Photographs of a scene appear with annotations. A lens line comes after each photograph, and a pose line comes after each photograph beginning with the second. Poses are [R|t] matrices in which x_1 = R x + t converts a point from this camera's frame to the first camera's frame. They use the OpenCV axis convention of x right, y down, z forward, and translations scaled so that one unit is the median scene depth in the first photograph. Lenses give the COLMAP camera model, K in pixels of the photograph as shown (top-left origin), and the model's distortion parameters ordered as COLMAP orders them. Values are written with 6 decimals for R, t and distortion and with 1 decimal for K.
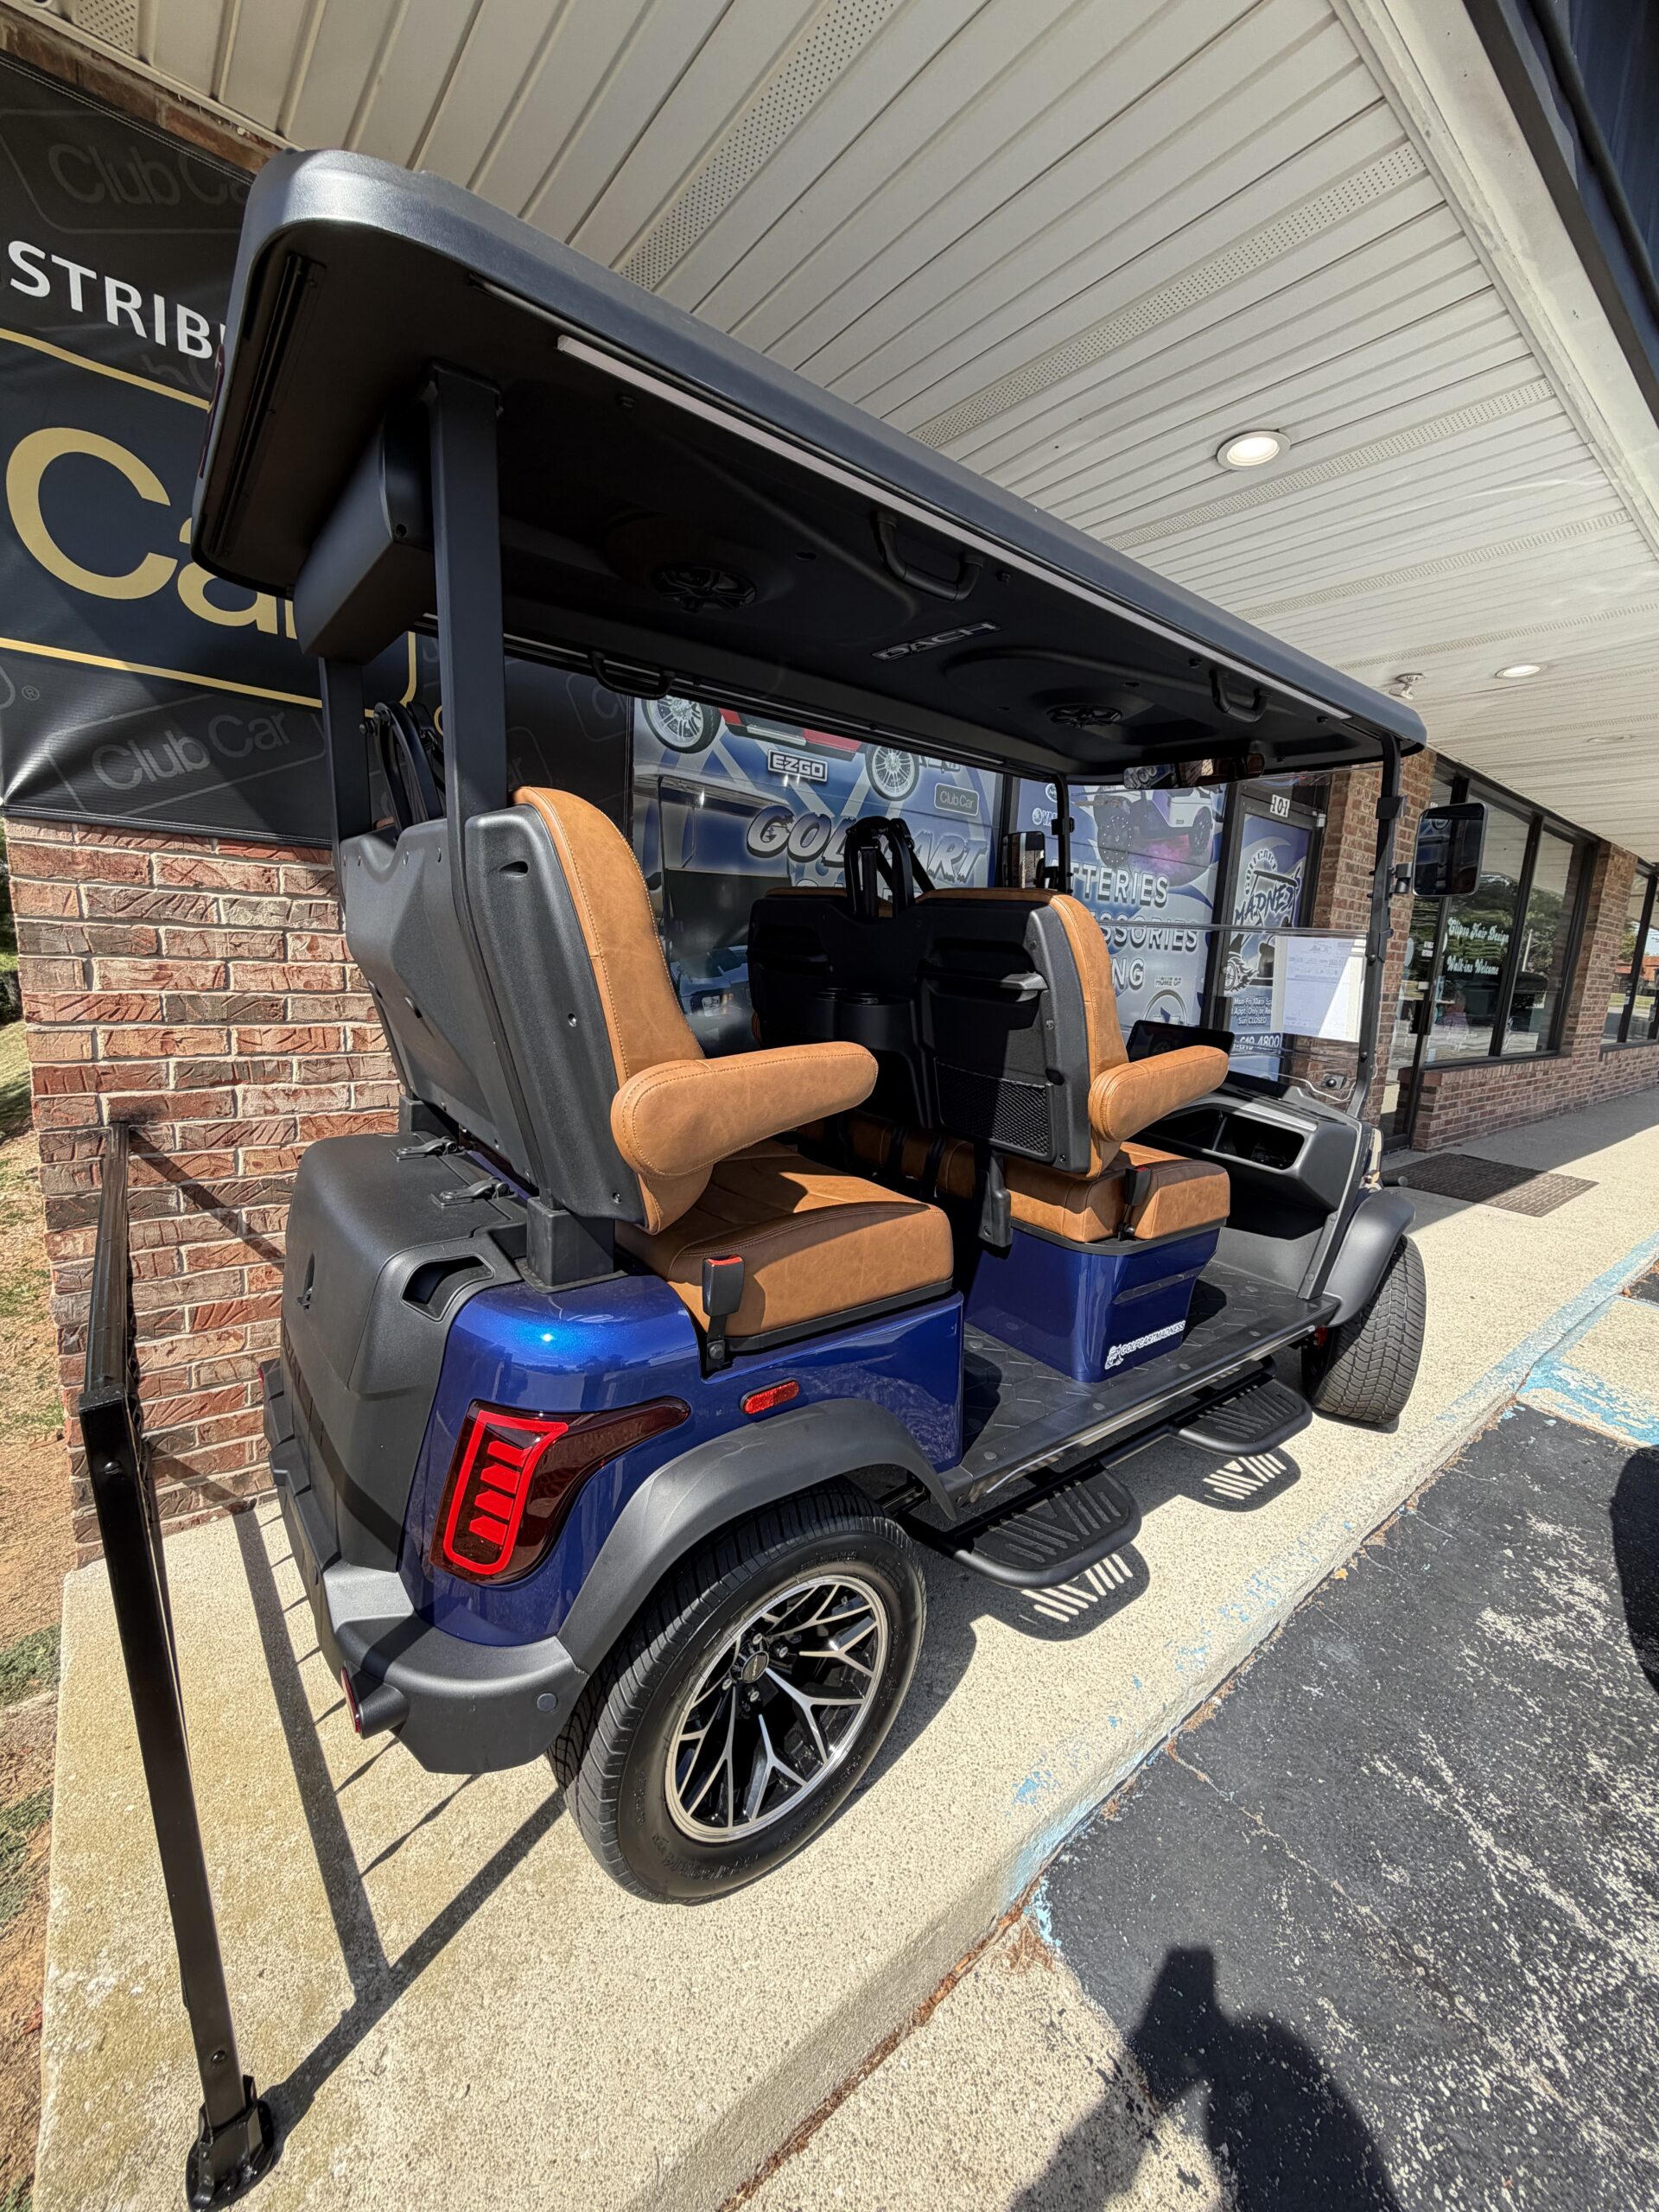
lens RADIAL K [[877.3, 0, 831.9], [0, 877.3, 1102.5], [0, 0, 1]] dist [0.003061, -0.000033]
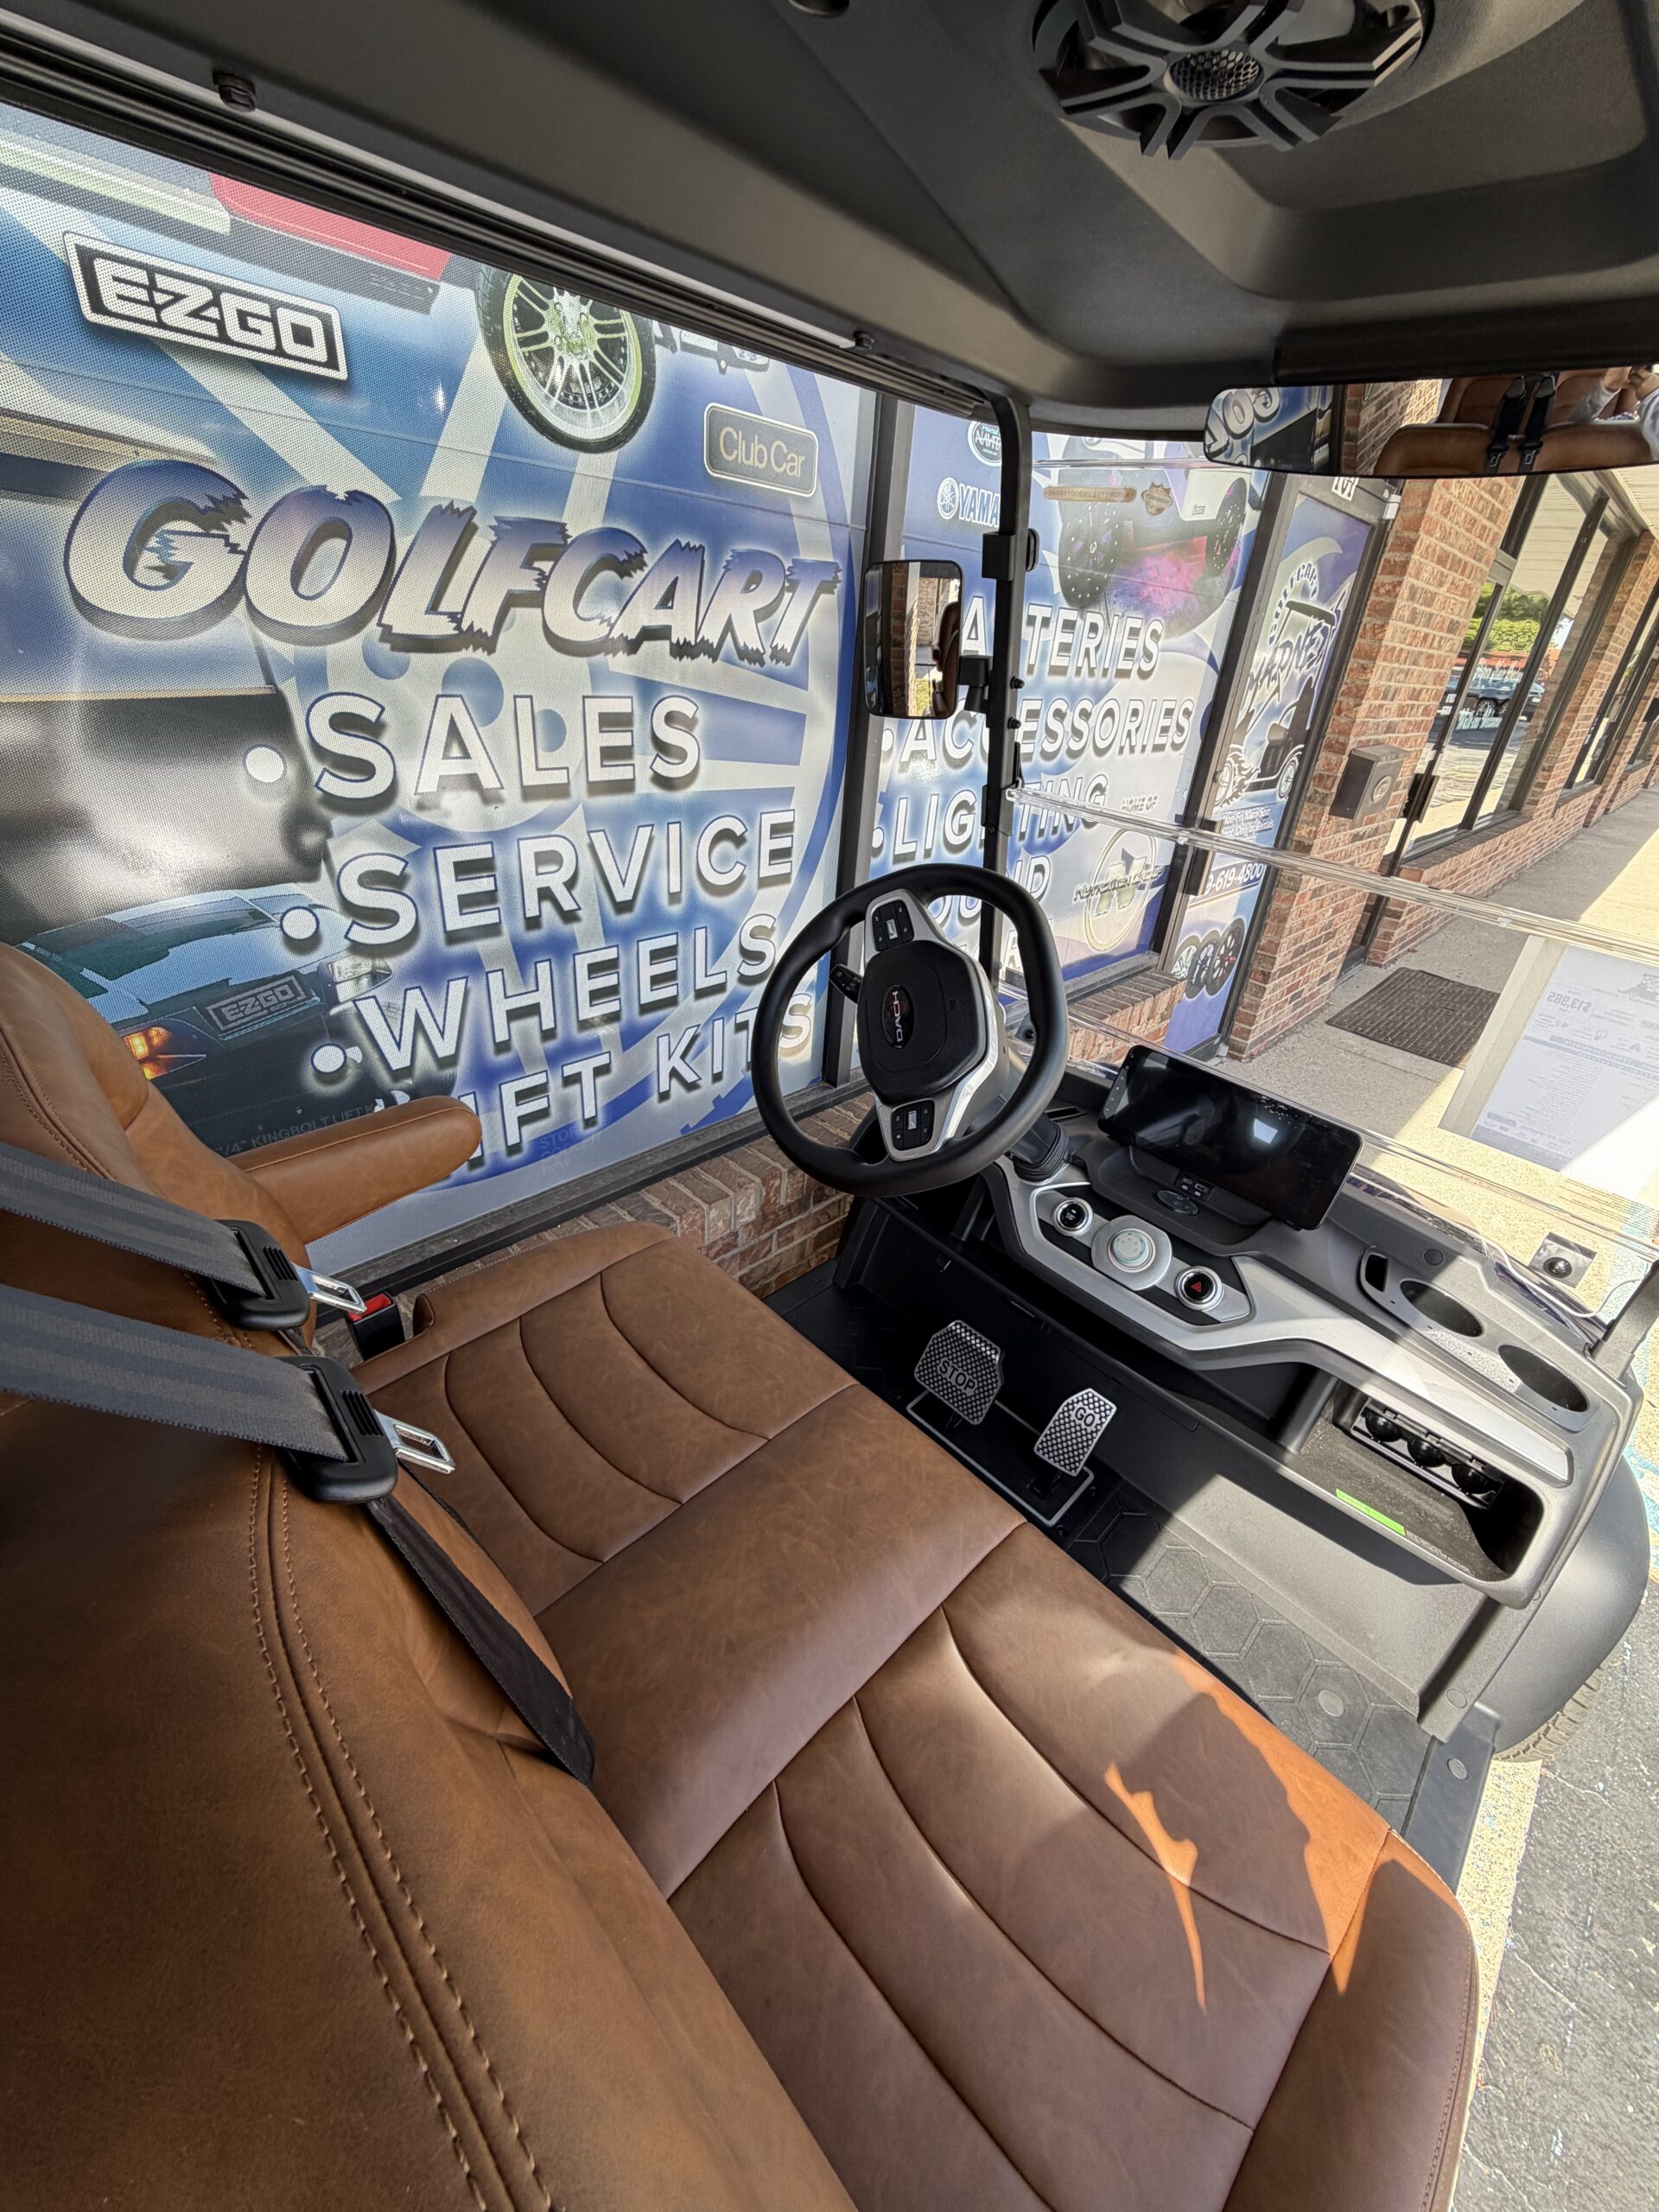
lens RADIAL K [[877.3, 0, 825.6], [0, 877.3, 1095.1], [0, 0, 1]] dist [0.003061, -0.000033]
pose [[0.992922, -0.029473, 0.115054, 0.120976], [-0.009307, 0.946433, 0.322765, -0.201331], [-0.118404, -0.321551, 0.939460, 0.531846]]
